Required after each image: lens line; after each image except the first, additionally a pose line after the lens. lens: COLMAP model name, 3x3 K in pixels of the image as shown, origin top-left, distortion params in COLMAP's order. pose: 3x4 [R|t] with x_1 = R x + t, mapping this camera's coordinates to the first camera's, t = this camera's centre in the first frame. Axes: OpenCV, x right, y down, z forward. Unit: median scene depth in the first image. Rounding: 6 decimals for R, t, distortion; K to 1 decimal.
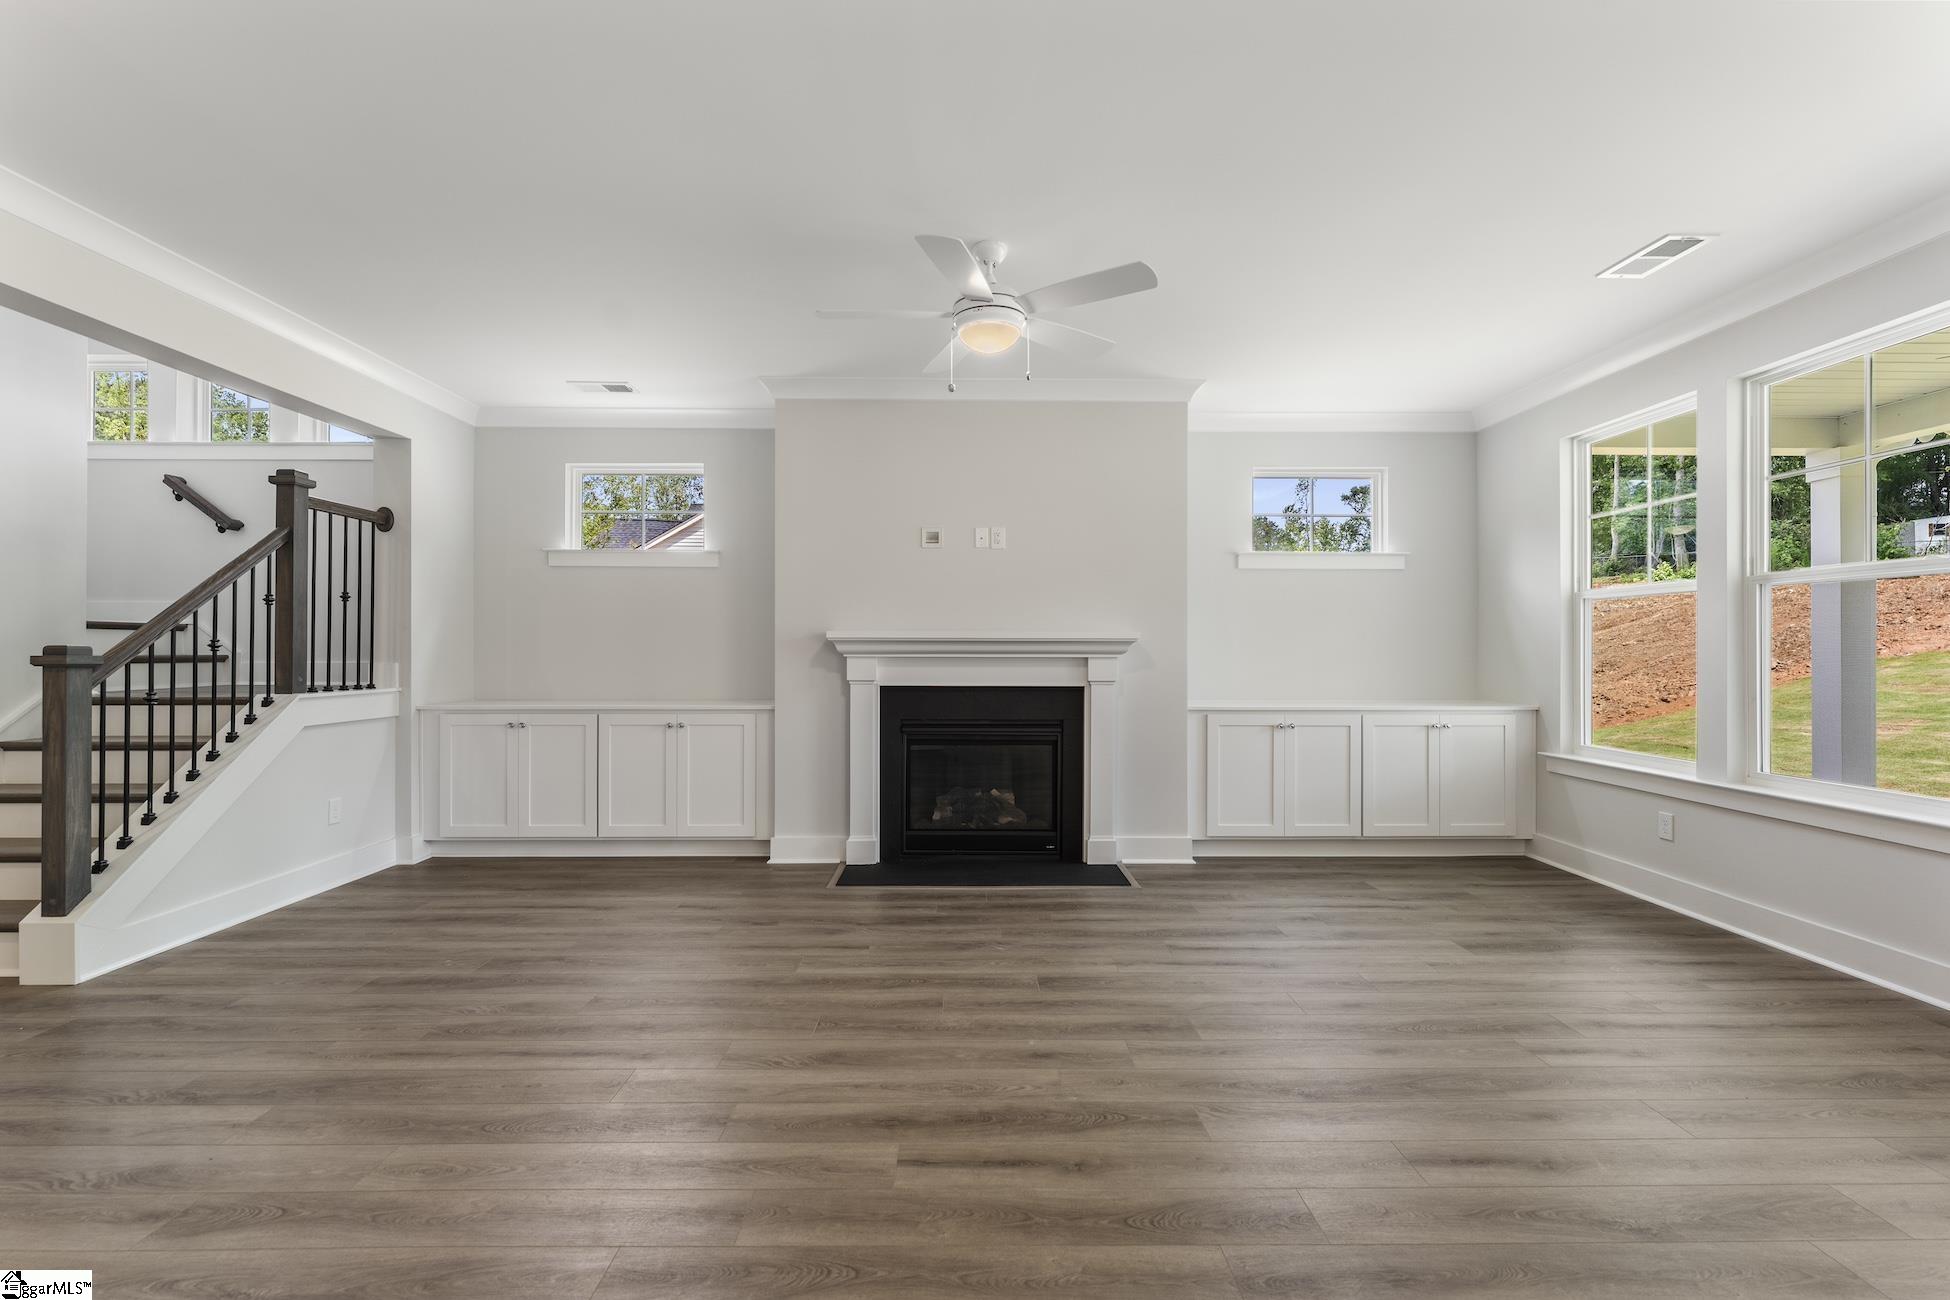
lens RADIAL K [[849.8, 0, 989.8], [0, 849.8, 649.5], [0, 0, 1]] dist [-0.002614, 0.000199]
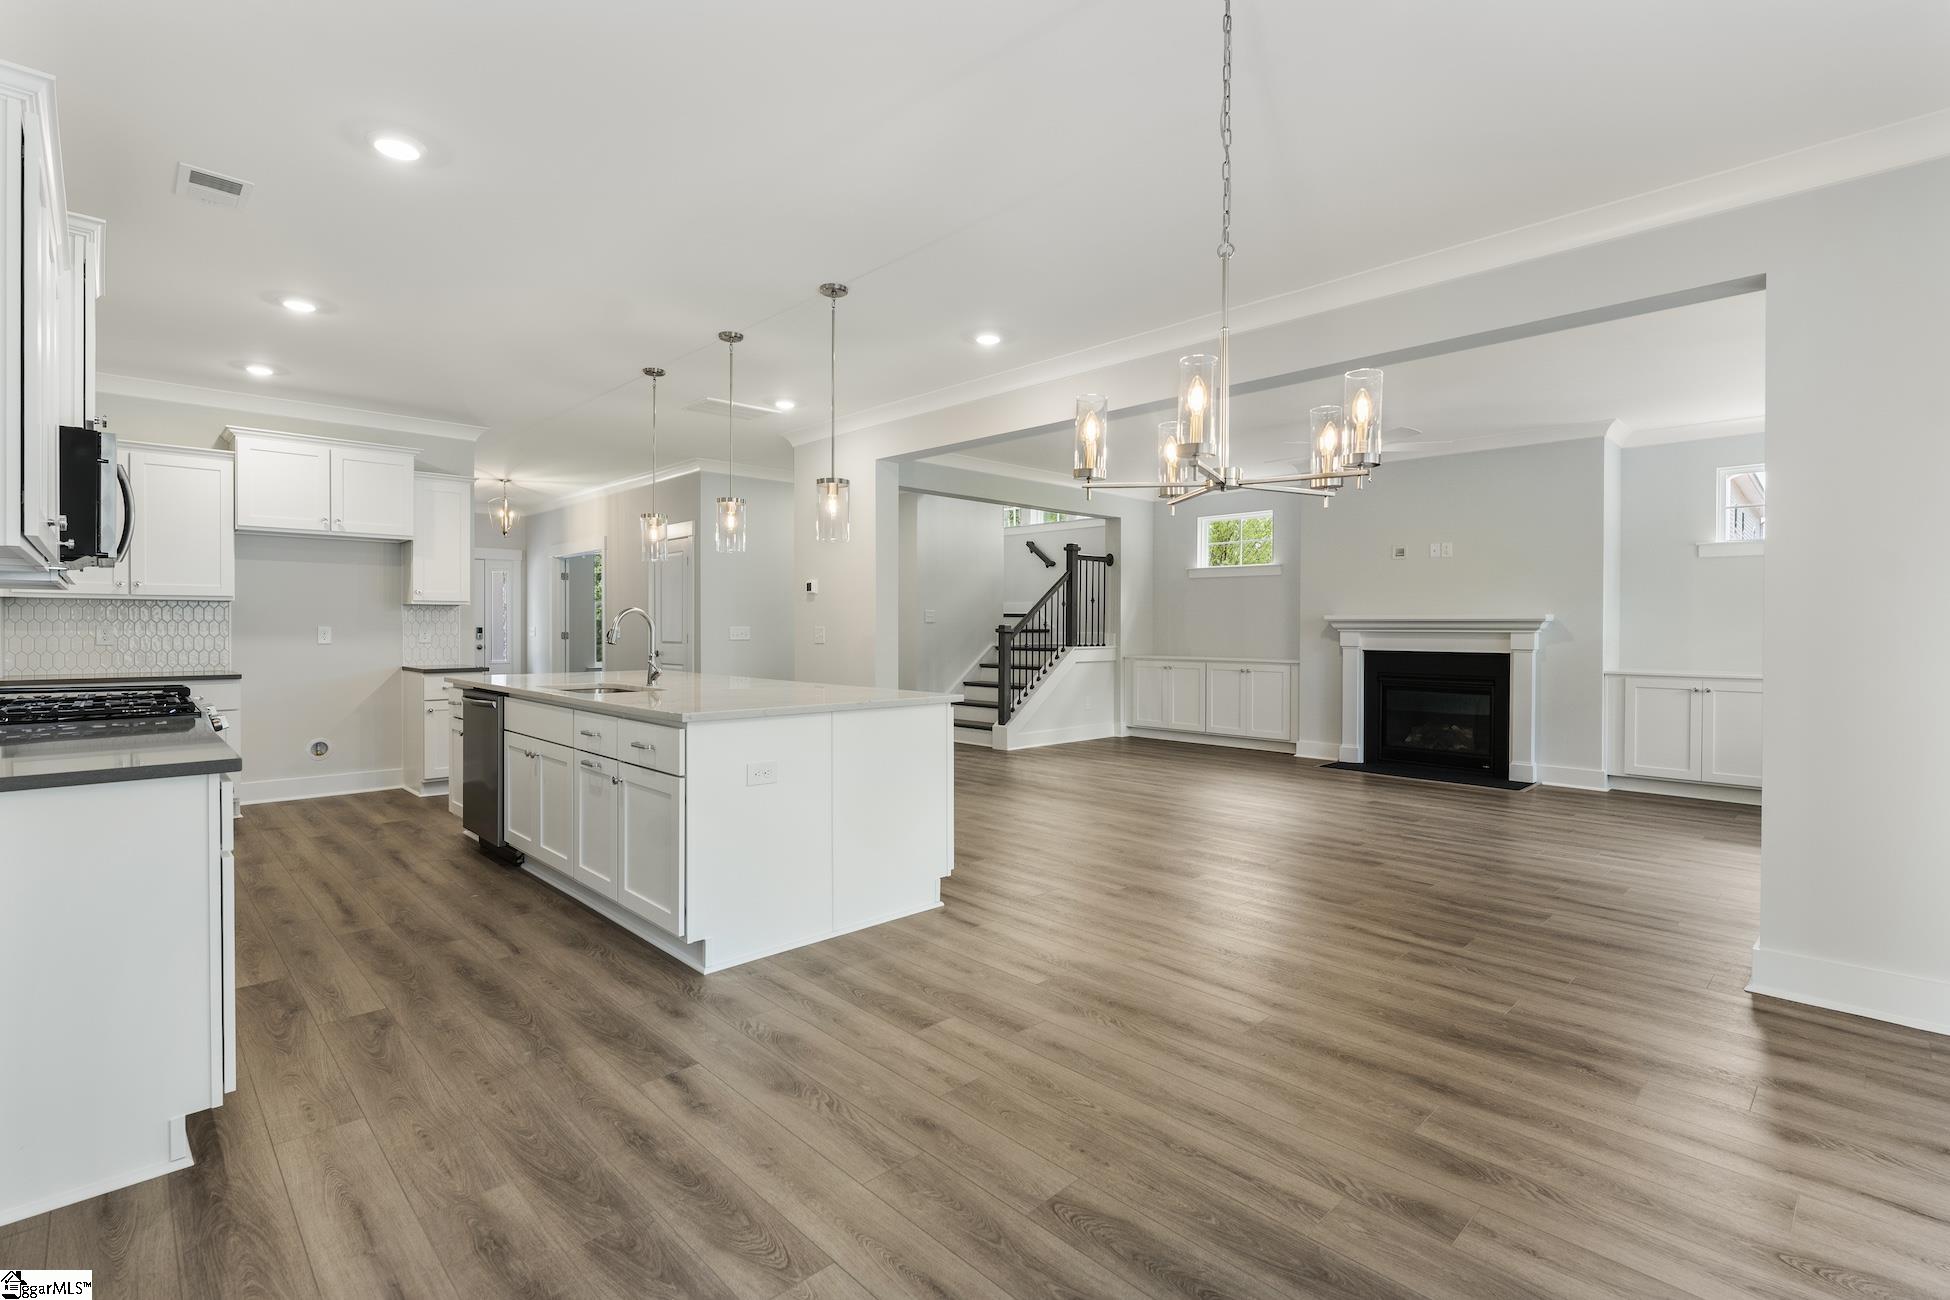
lens RADIAL K [[925.1, 0, 981.3], [0, 925.1, 633.1], [0, 0, 1]] dist [0.001449, 0.000046]
pose [[0.693427, 0.005880, -0.720503, 0.610286], [-0.000332, 0.999969, 0.007841, -0.001287], [0.720527, -0.005199, 0.693407, -0.683473]]
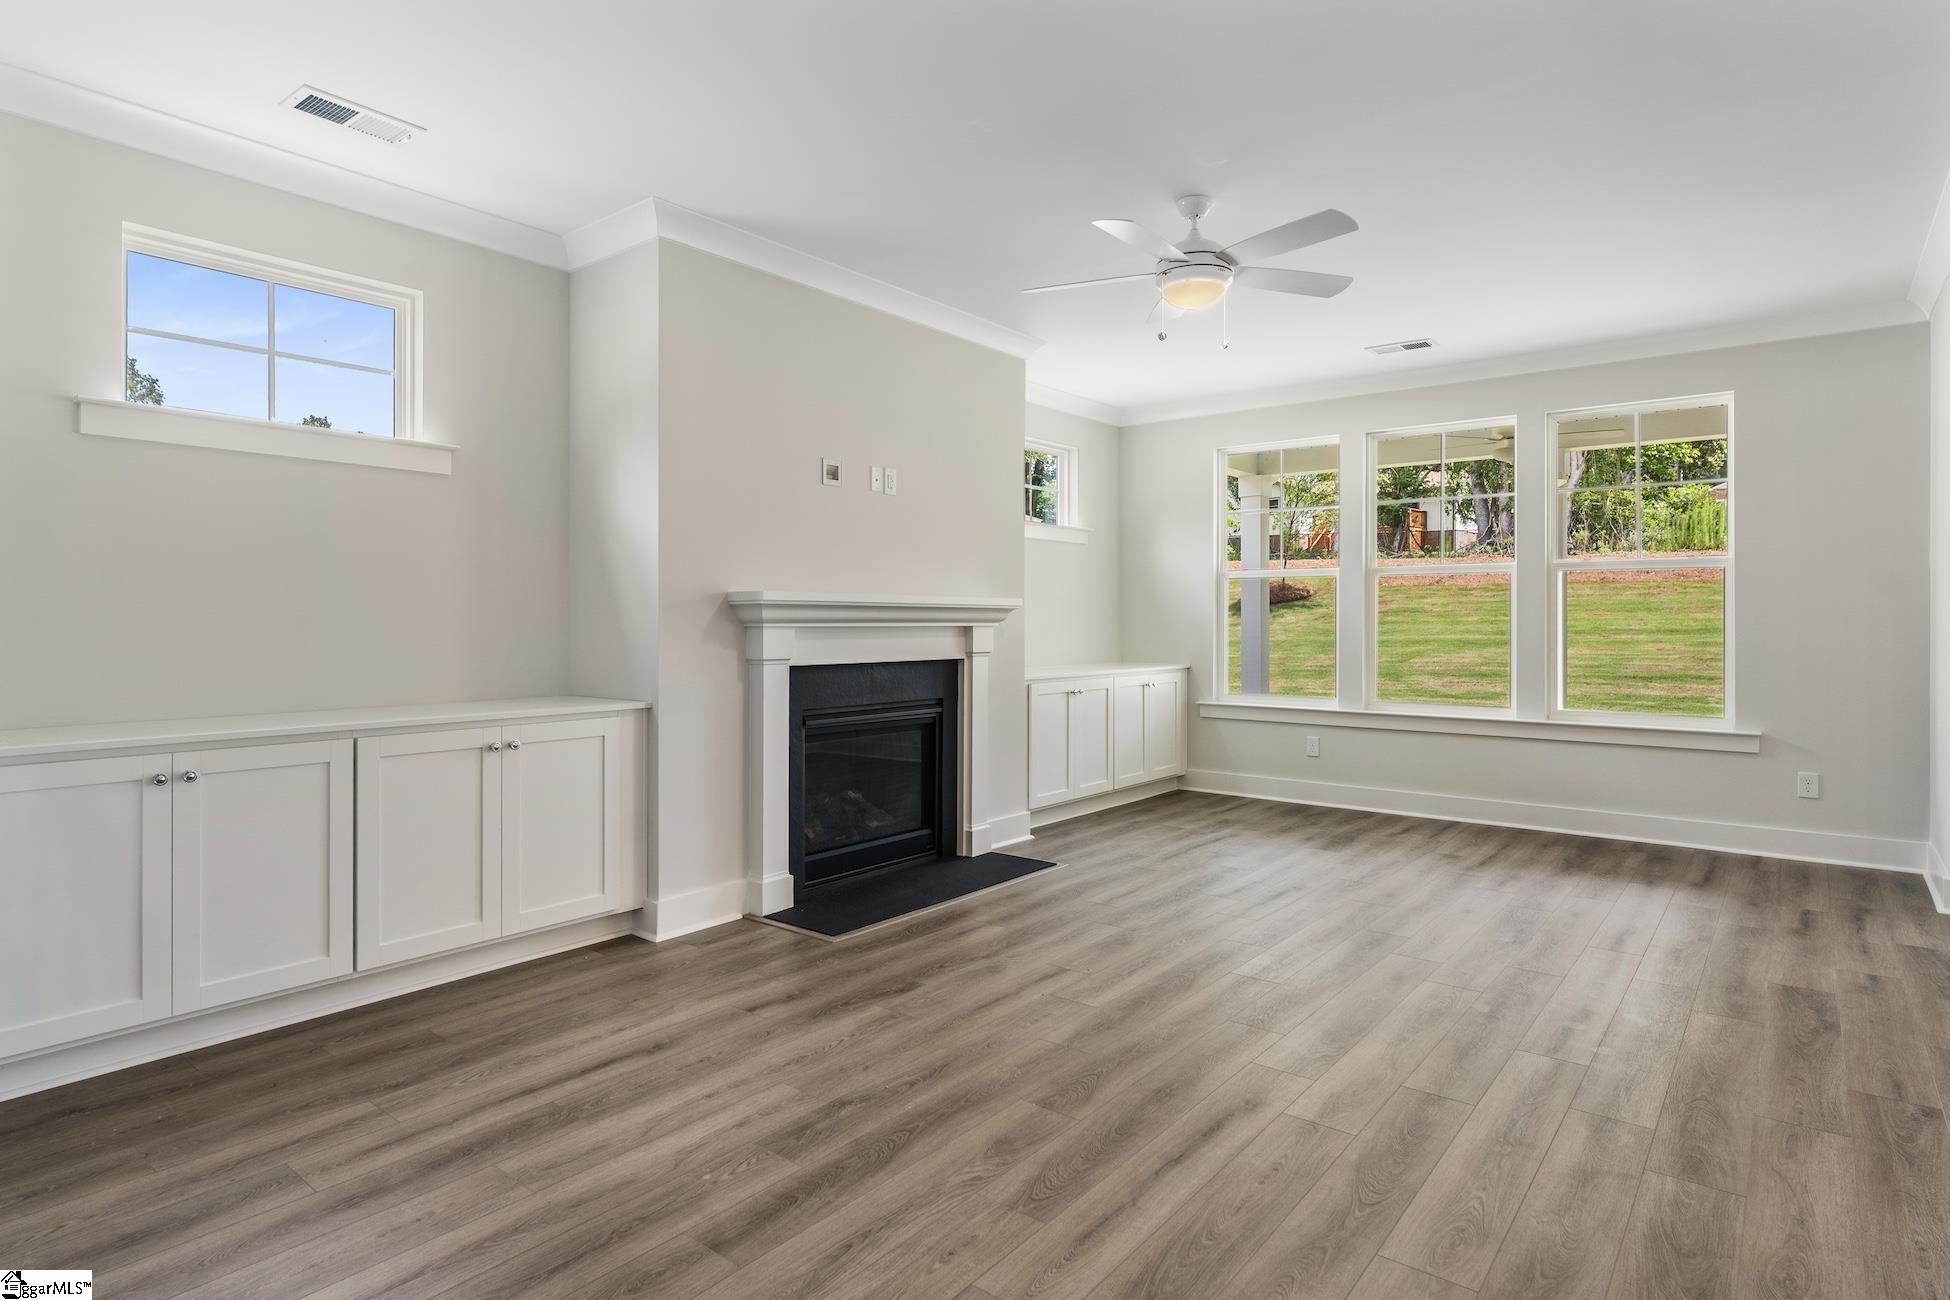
lens RADIAL K [[1030.5, 0, 1007.3], [0, 1030.5, 616.8], [0, 0, 1]] dist [-0.001579, 0.000576]
pose [[0.631508, 0.001929, 0.775367, -0.705391], [-0.001233, 0.999998, -0.001483, 0.001200], [-0.775369, -0.000020, 0.631509, 0.287308]]
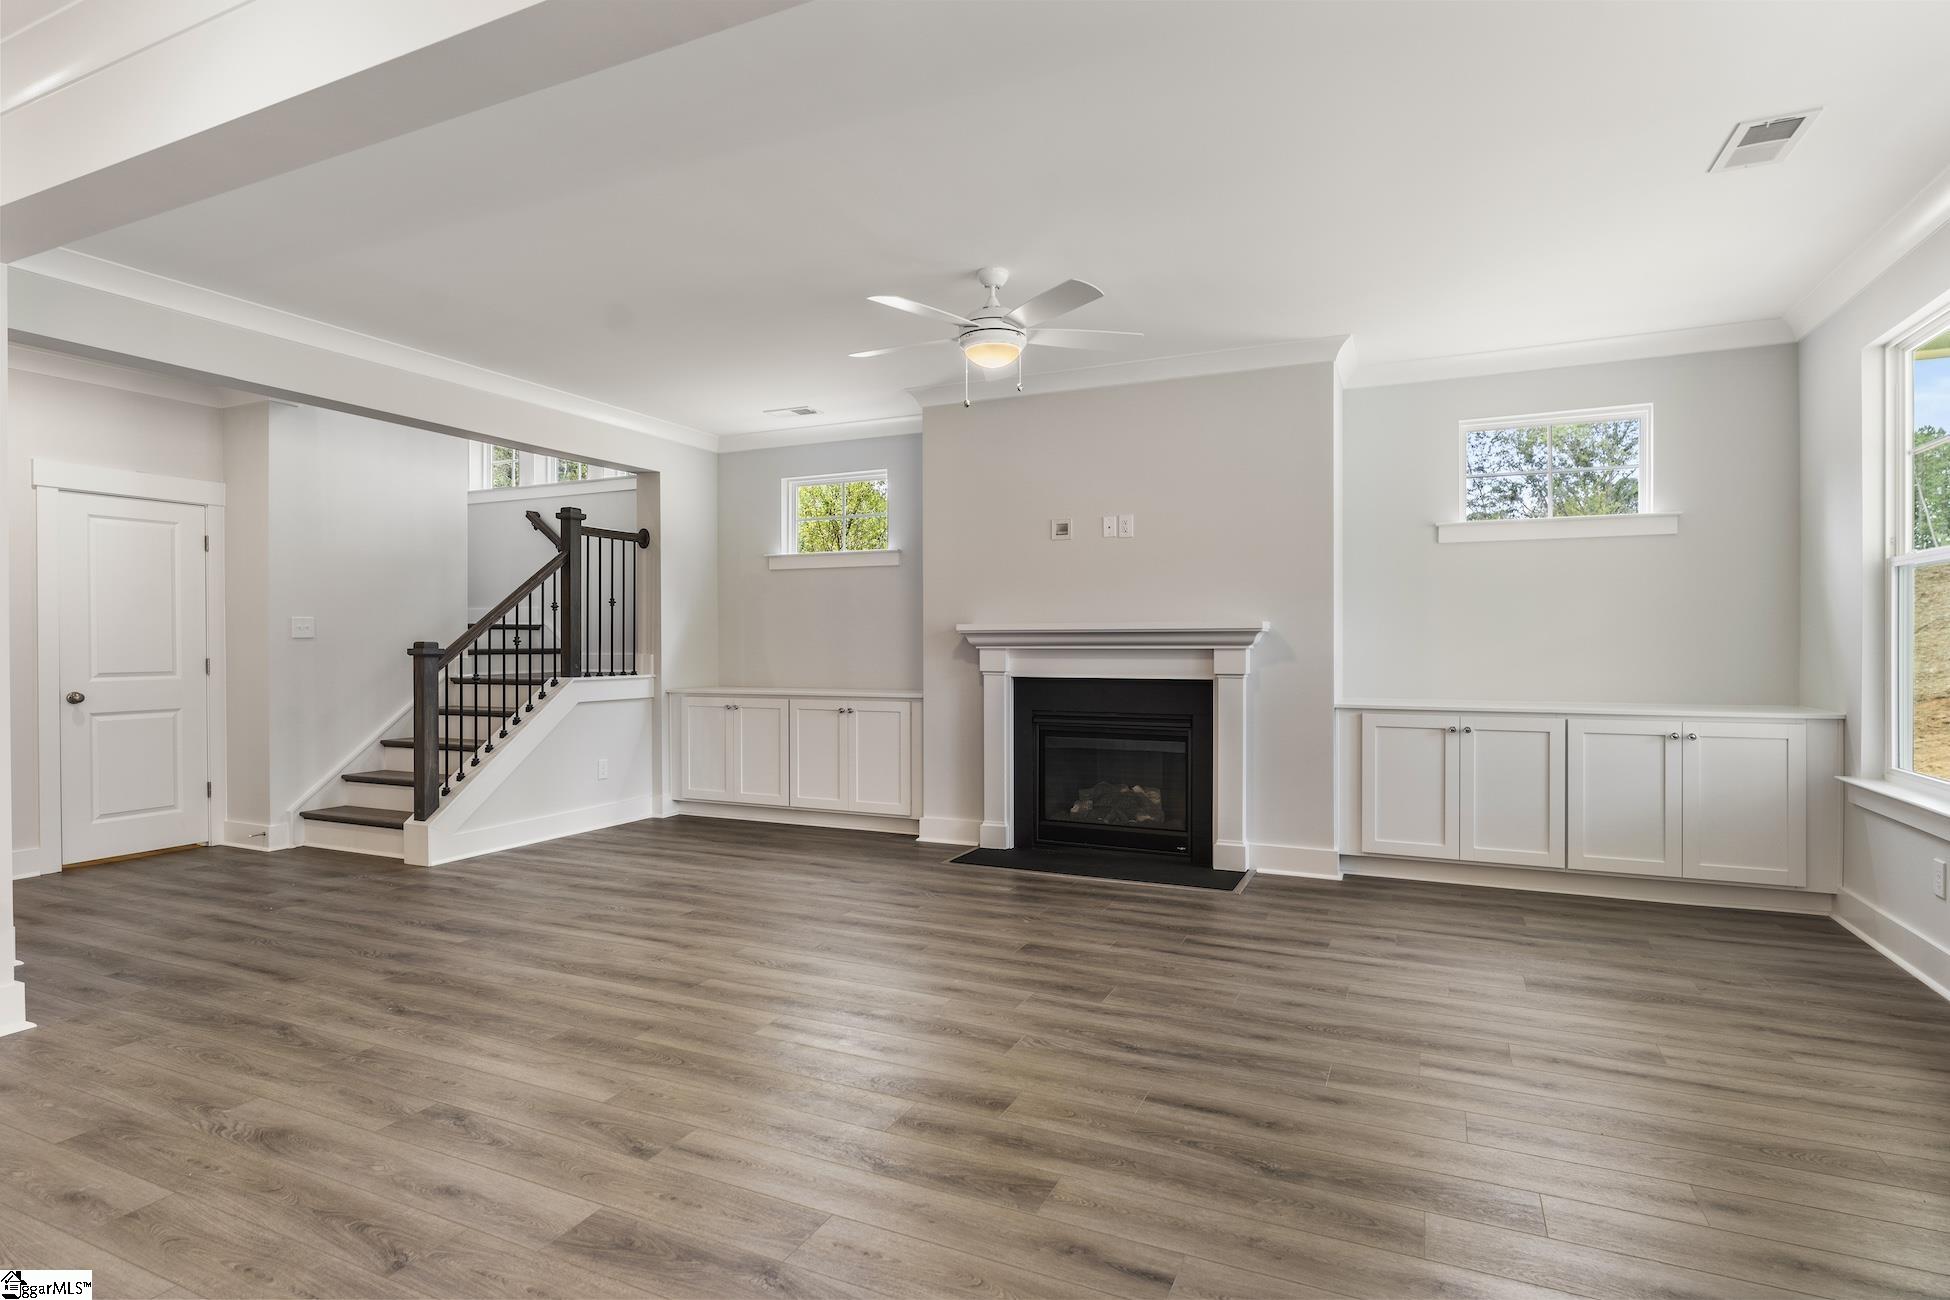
lens RADIAL K [[1030.5, 0, 987.0], [0, 1030.5, 648.5], [0, 0, 1]] dist [-0.001579, 0.000576]
pose [[0.899614, -0.002079, -0.436680, 0.388287], [0.005211, 0.999969, 0.005974, 0.000999], [0.436654, -0.007650, 0.899597, -0.133094]]
